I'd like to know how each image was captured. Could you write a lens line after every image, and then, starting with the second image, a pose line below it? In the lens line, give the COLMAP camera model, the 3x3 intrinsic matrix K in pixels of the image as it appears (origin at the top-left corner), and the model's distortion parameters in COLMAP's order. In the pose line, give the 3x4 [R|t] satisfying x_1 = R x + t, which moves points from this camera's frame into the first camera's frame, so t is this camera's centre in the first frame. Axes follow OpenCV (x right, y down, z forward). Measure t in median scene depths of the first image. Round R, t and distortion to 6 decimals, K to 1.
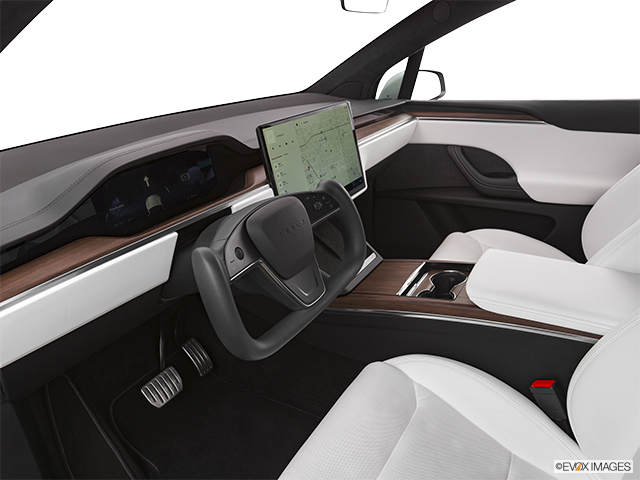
lens RADIAL K [[445.5, 0, 306.0], [0, 445.5, 234.7], [0, 0, 1]] dist [-0.009301, -0.000185]
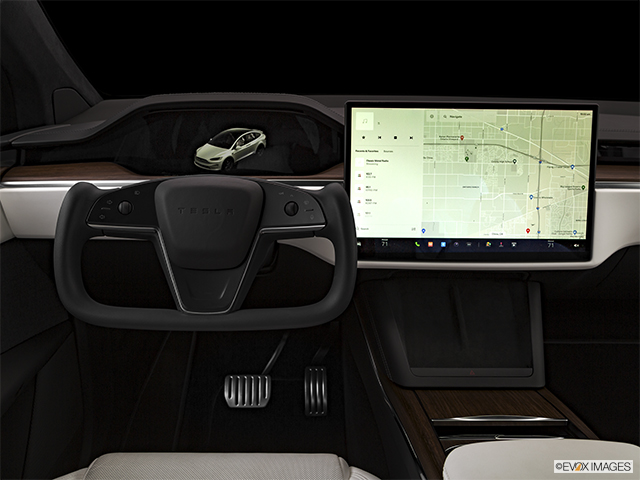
lens RADIAL K [[630.5, 0, 316.2], [0, 630.5, 238.6], [0, 0, 1]] dist [-0.011039, 0.000000]
pose [[0.561665, 0.305937, -0.768723, 0.583721], [-0.368682, 0.924323, 0.098487, -0.091678], [0.740679, 0.228098, 0.631954, 0.267795]]
